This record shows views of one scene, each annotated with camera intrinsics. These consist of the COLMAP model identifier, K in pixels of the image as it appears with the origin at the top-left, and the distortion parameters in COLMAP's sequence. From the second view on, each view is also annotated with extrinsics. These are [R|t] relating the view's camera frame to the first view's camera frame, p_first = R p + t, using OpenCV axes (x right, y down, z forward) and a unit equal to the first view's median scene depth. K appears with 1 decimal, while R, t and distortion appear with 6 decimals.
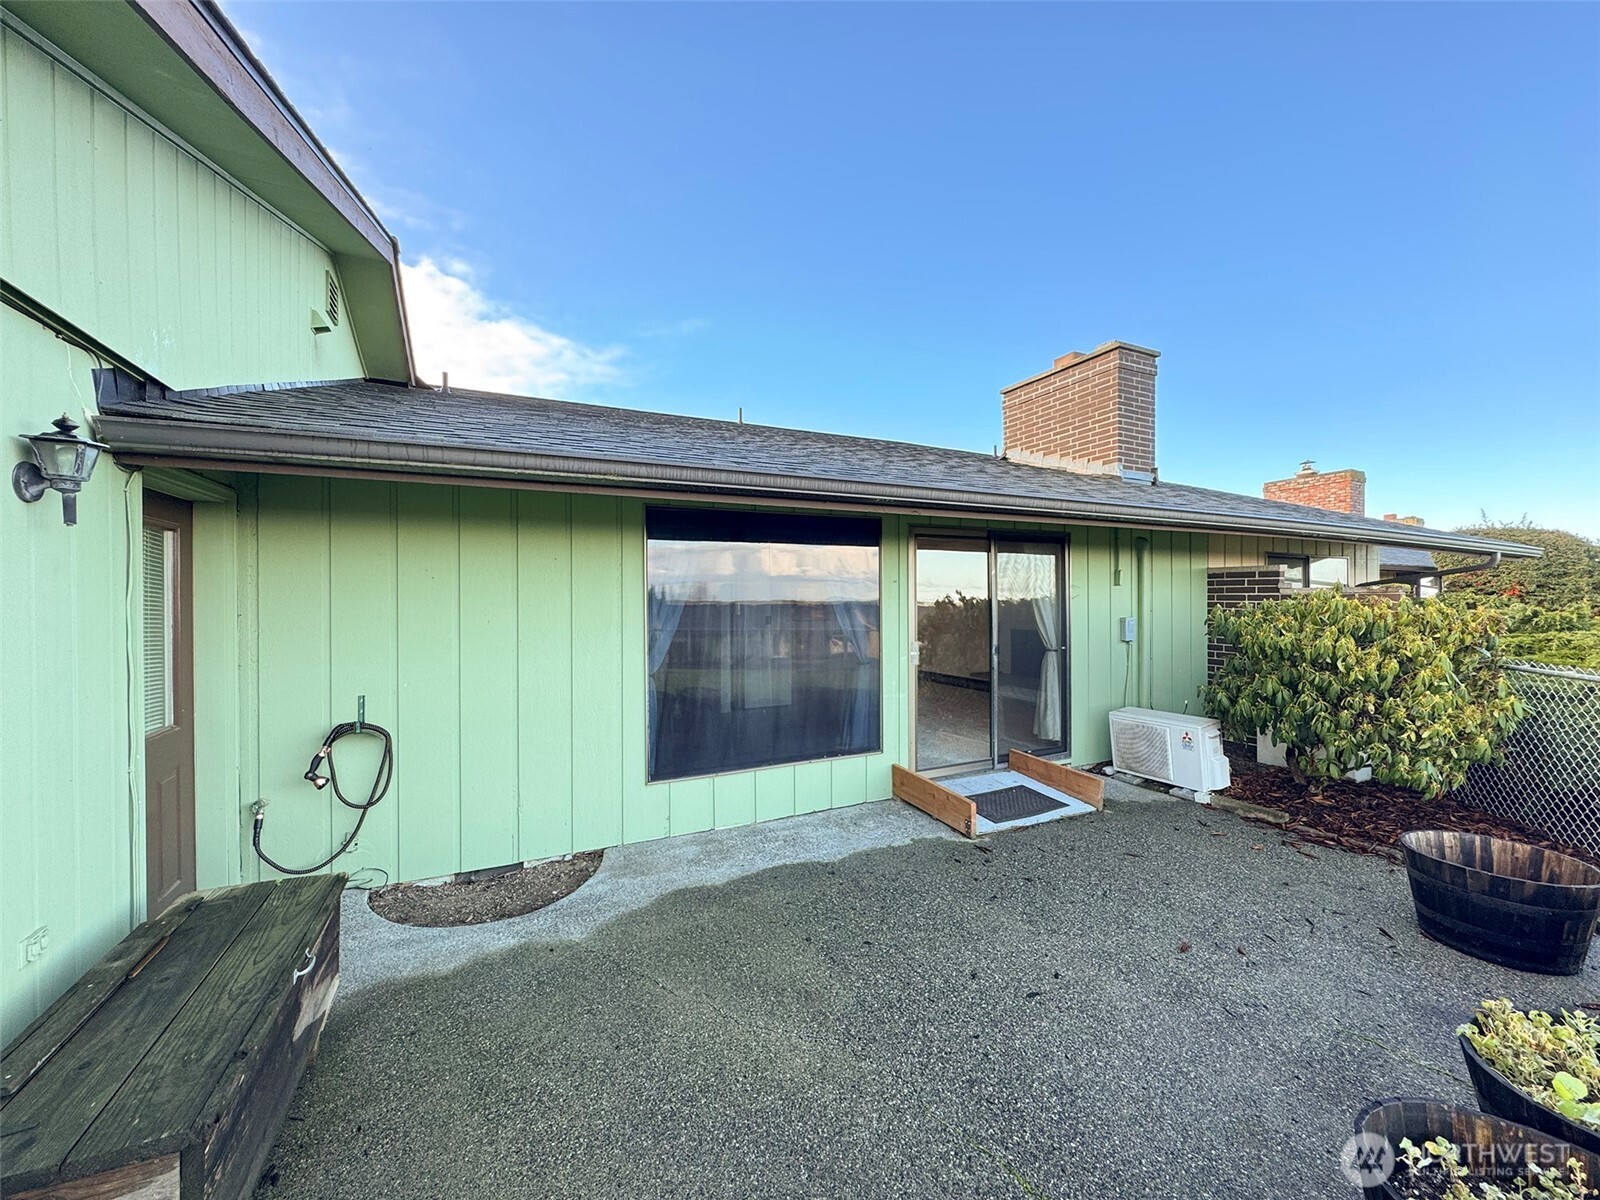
lens RADIAL K [[634.0, 0, 800.0], [0, 634.0, 600.0], [0, 0, 1]] dist [0.000406, 0.000046]
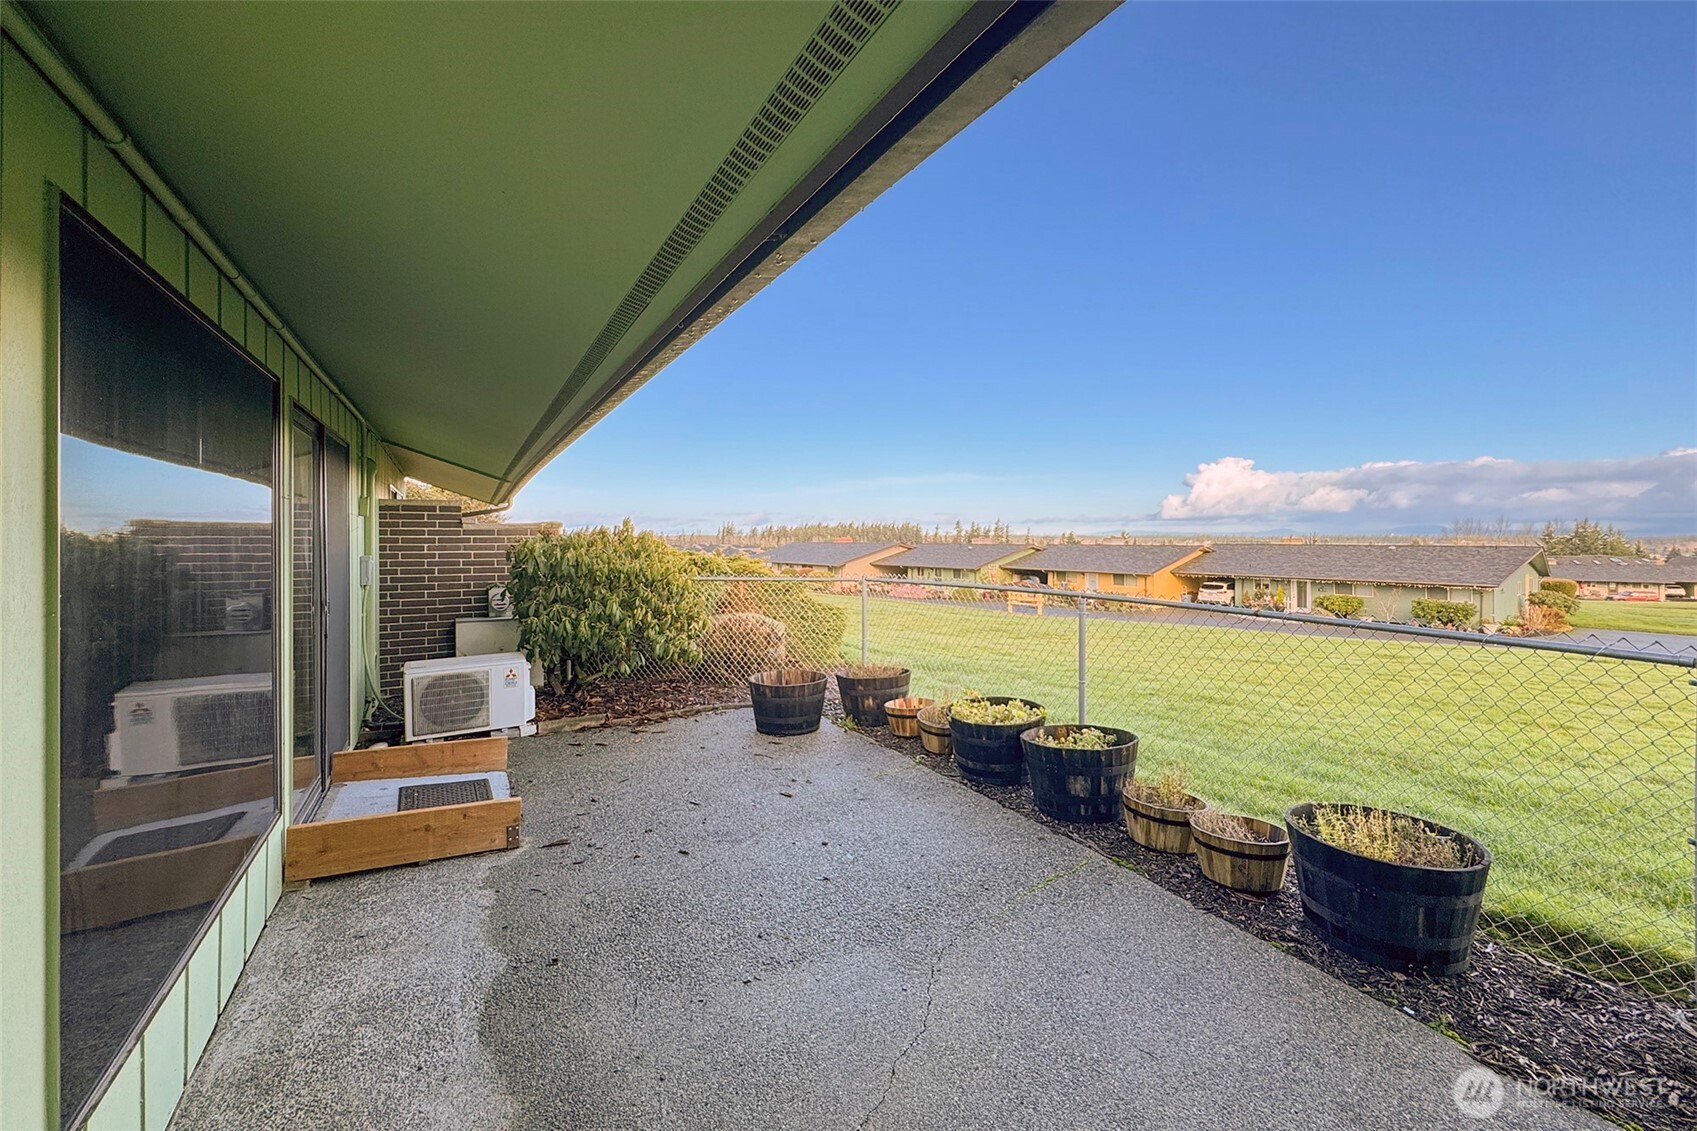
lens RADIAL K [[684.4, 0, 848.5], [0, 684.4, 565.5], [0, 0, 1]] dist [-0.010947, -0.000088]
pose [[-0.056173, -0.042890, 0.997499, -0.551742], [0.004117, 0.999058, 0.043189, 0.006159], [-0.998413, 0.006532, -0.055944, 0.650923]]
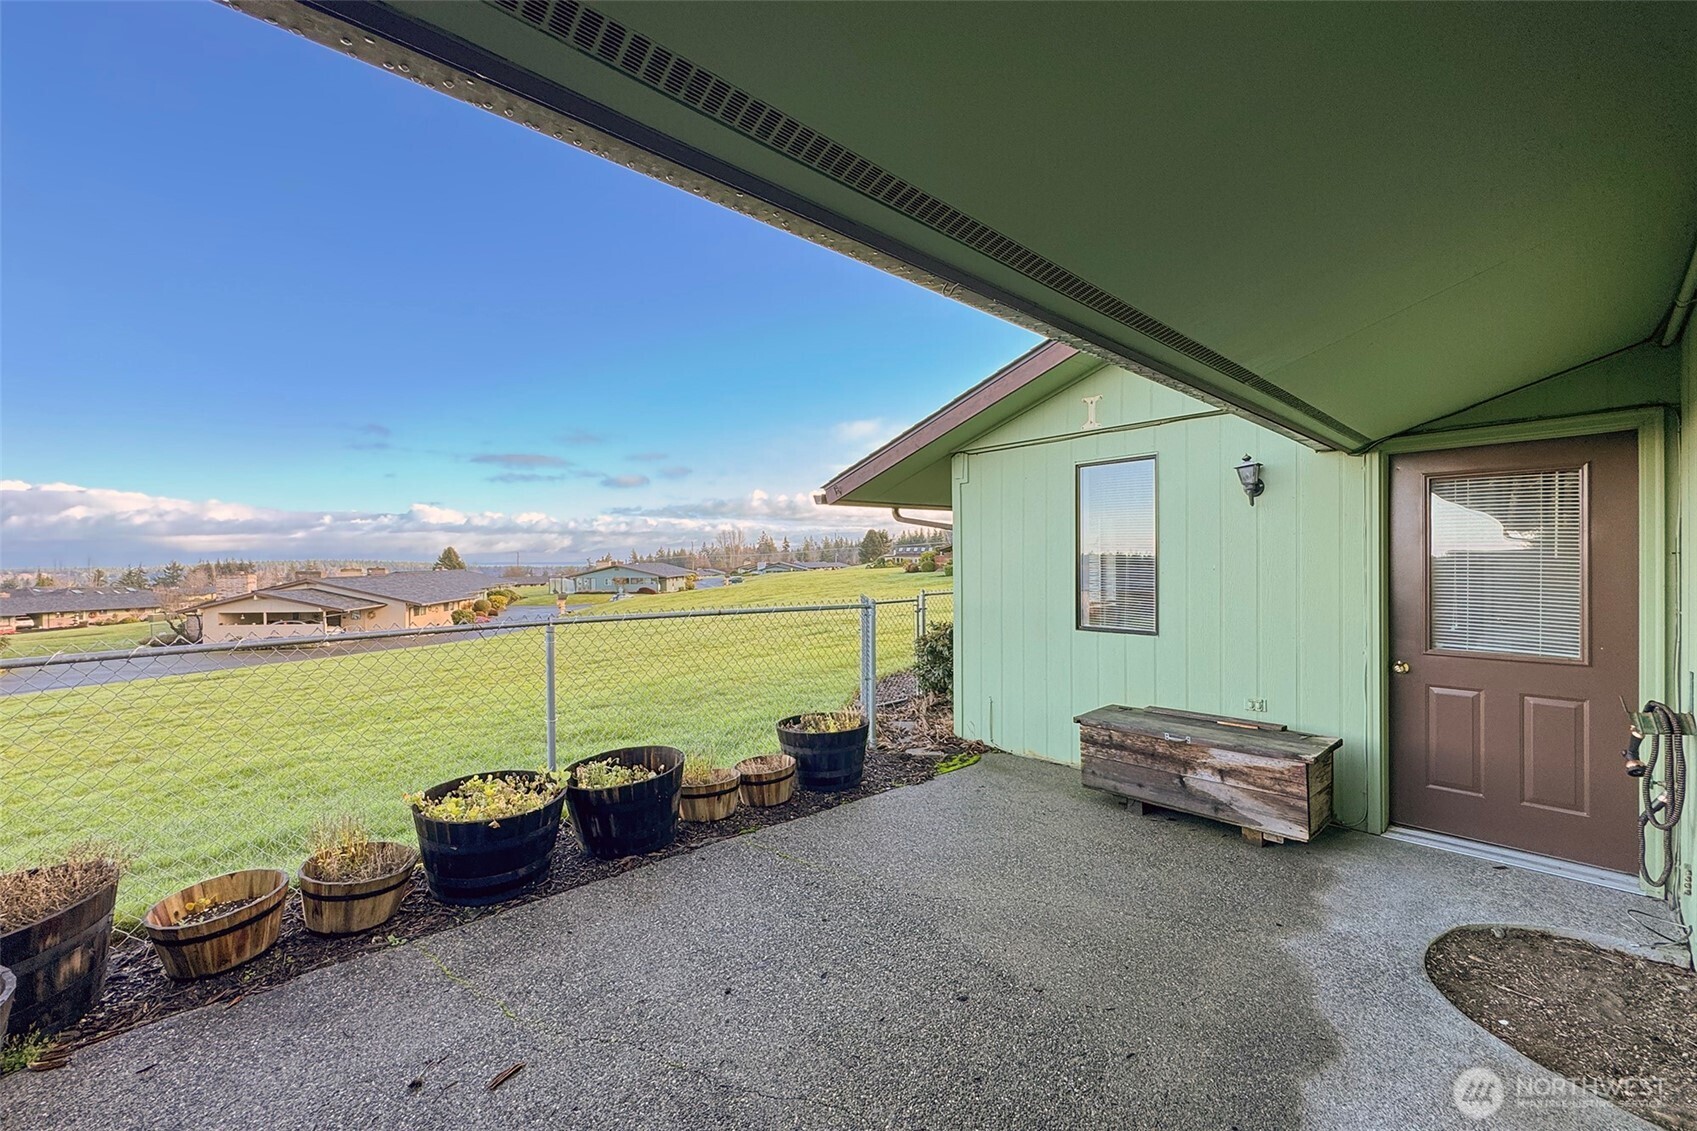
lens RADIAL K [[684.4, 0, 848.5], [0, 684.4, 565.5], [0, 0, 1]] dist [-0.010947, -0.000088]
pose [[-0.959004, 0.010183, -0.283210, 0.316643], [0.007620, 0.999919, 0.010148, 0.019511], [0.283291, 0.007574, -0.959004, 1.202576]]
